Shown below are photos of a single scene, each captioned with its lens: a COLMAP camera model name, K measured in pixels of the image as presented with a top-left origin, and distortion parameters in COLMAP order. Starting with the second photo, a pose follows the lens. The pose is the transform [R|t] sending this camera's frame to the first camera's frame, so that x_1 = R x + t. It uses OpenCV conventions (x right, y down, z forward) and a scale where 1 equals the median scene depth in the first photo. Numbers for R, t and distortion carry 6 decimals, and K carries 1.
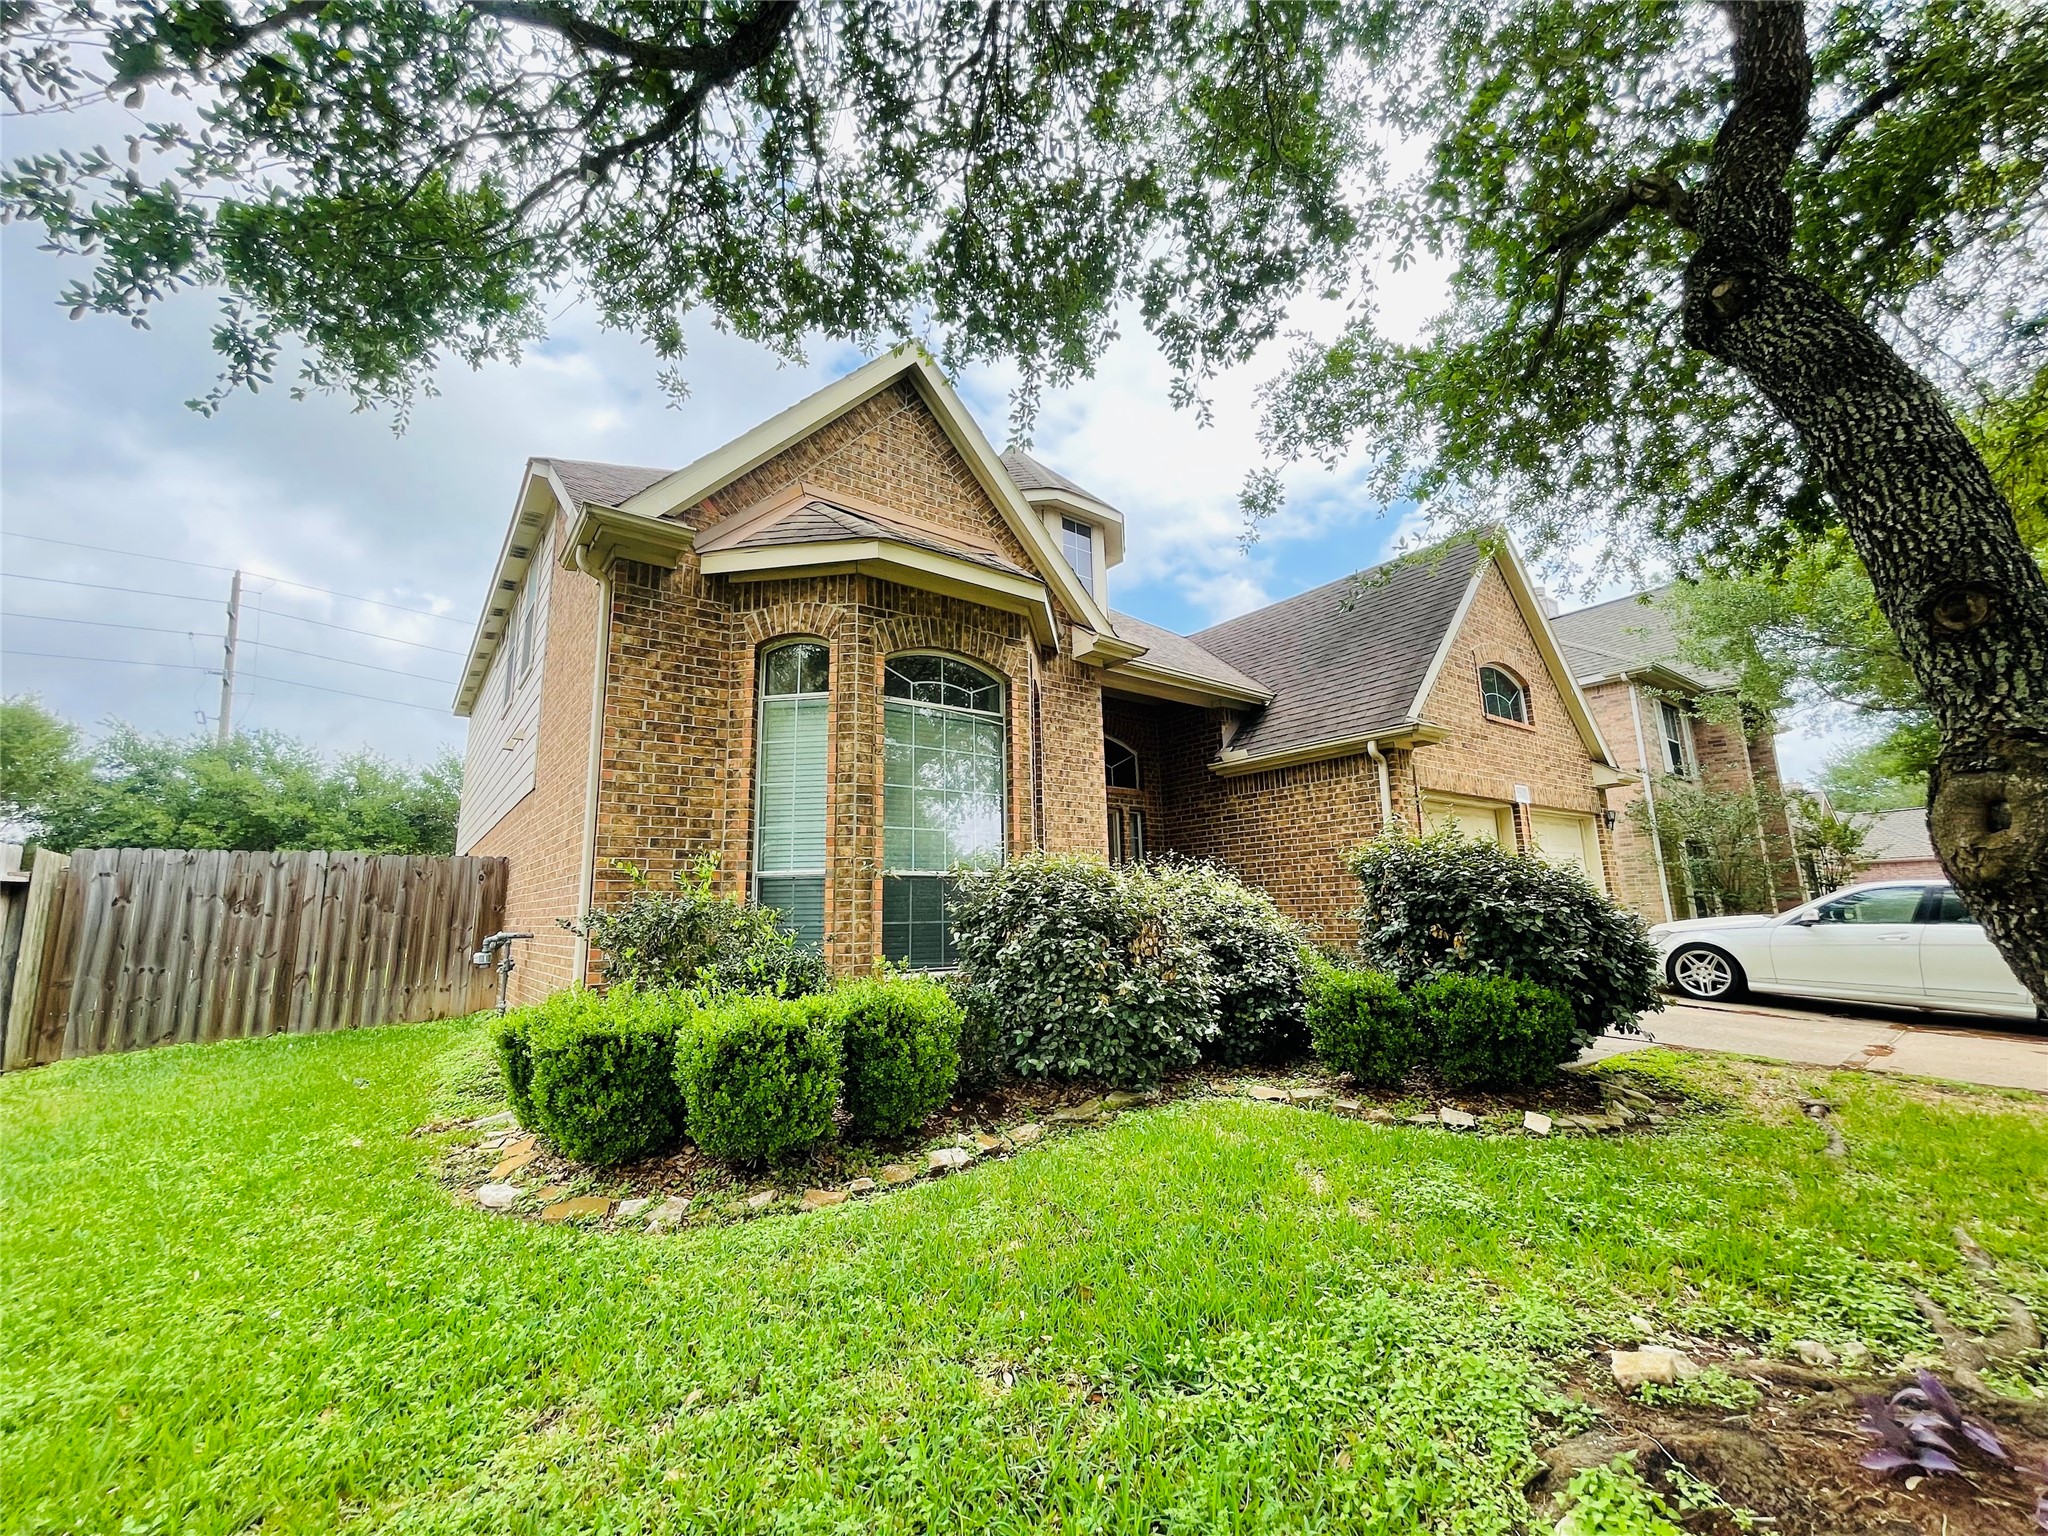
lens RADIAL K [[825.8, 0, 1024.0], [0, 825.8, 768.0], [0, 0, 1]] dist [-0.003706, 0.000335]
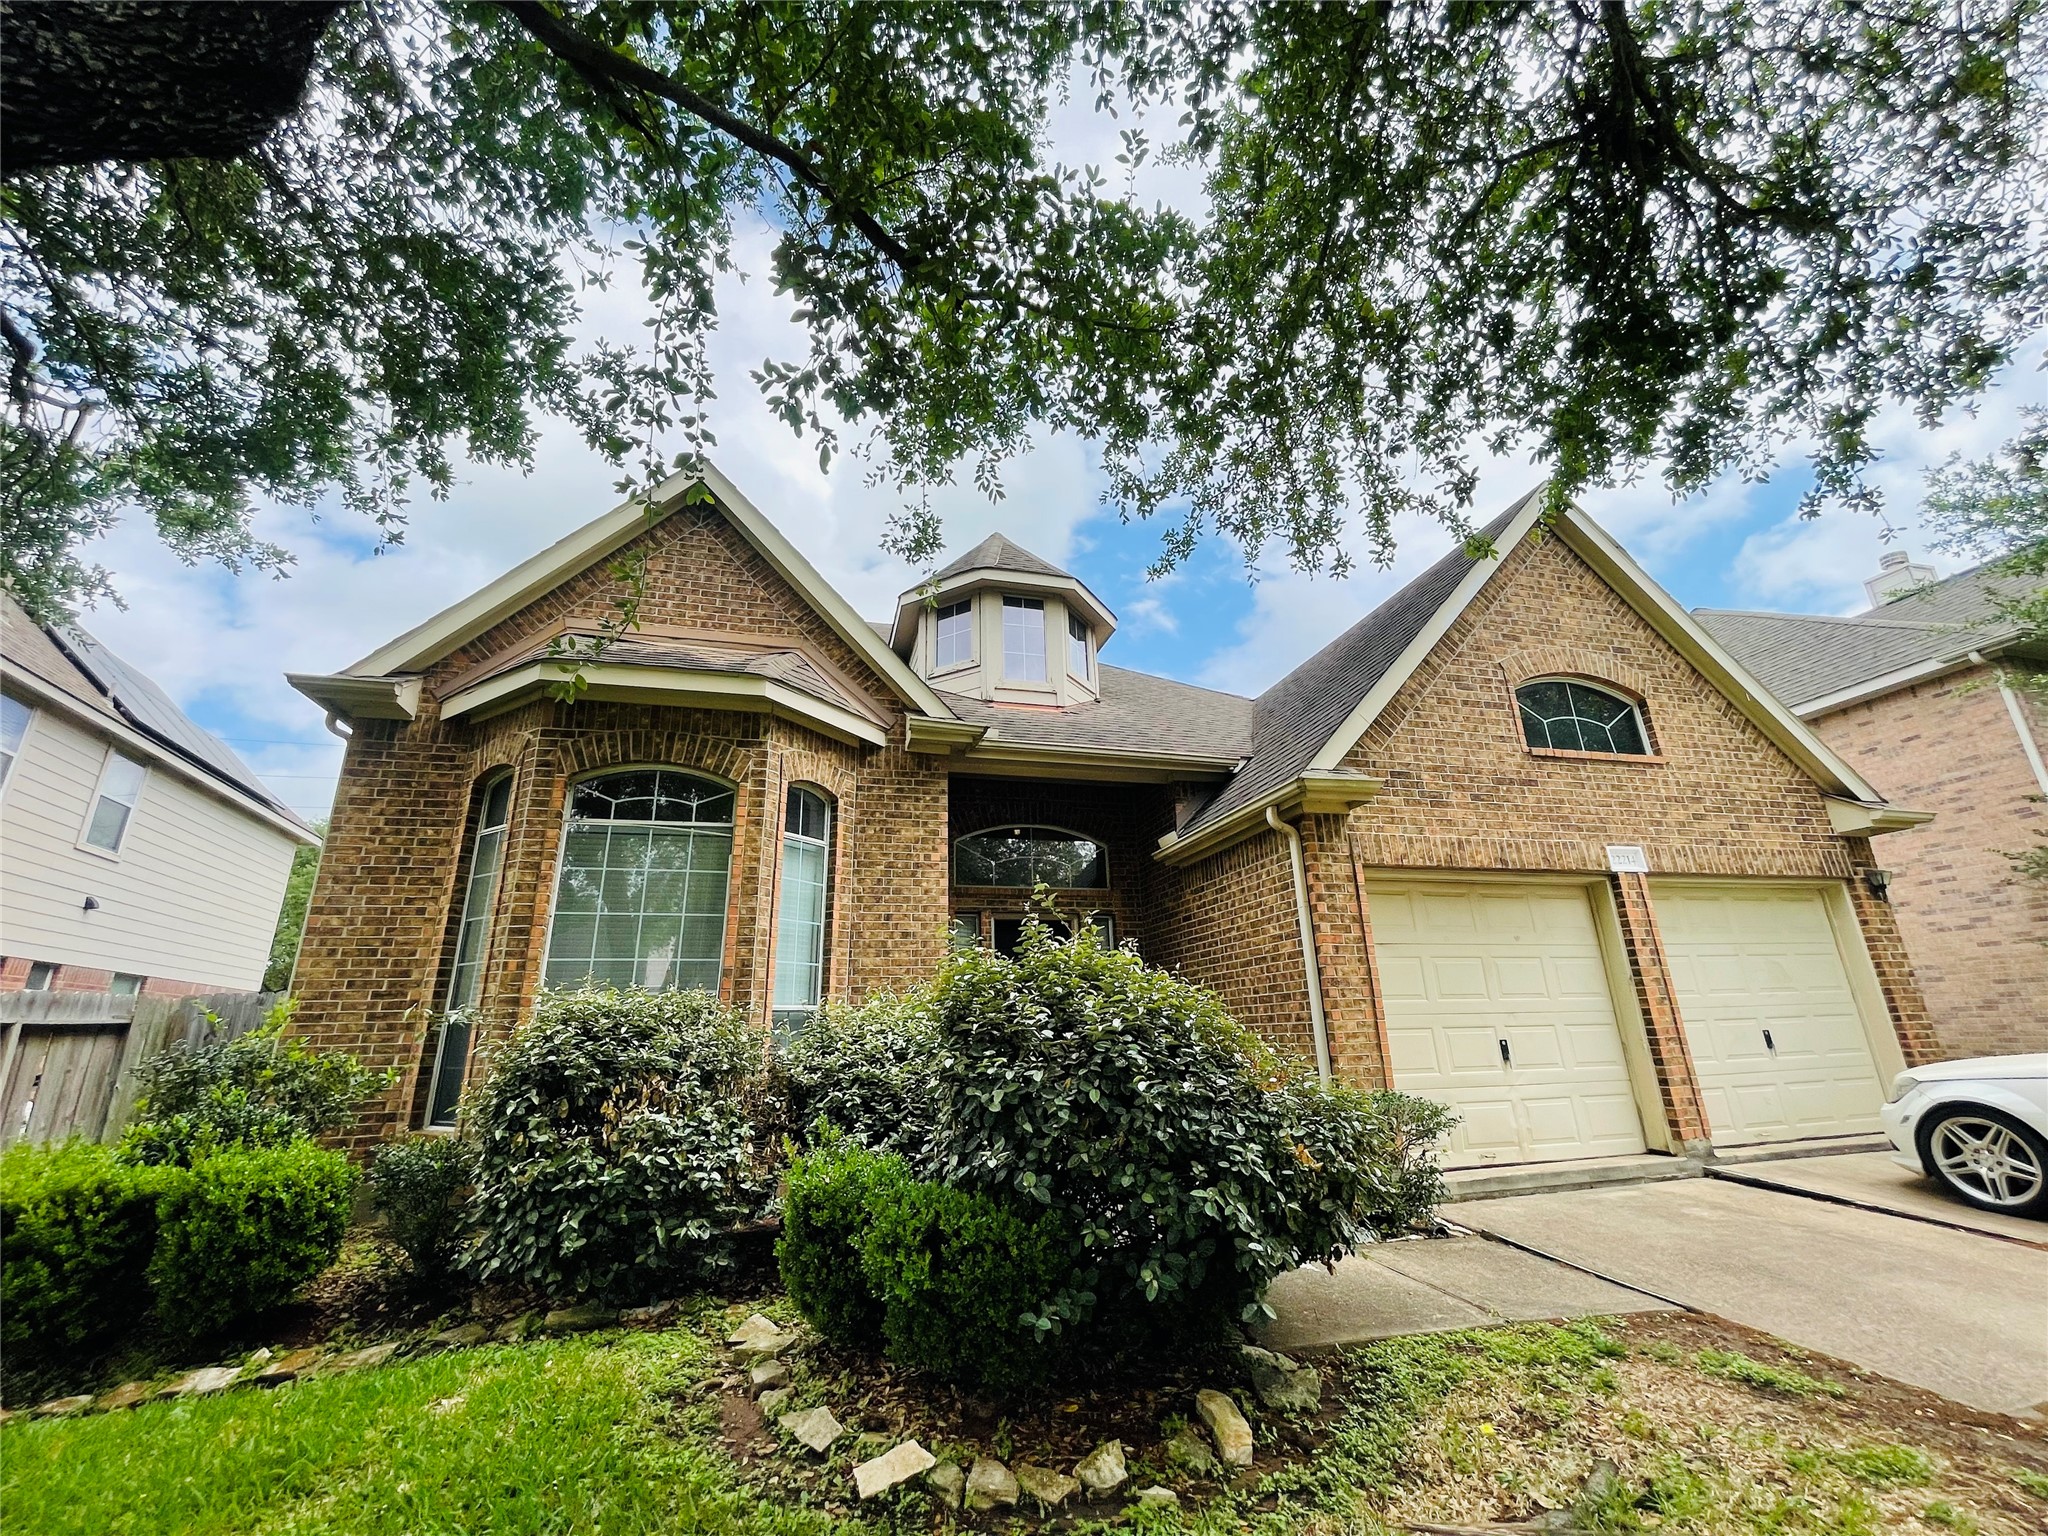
lens RADIAL K [[825.8, 0, 1024.0], [0, 825.8, 768.0], [0, 0, 1]] dist [-0.003706, 0.000335]
pose [[0.921832, -0.119785, -0.368615, 0.493273], [0.073371, 0.987780, -0.137502, 0.017854], [0.380581, 0.099708, 0.919357, 0.233313]]
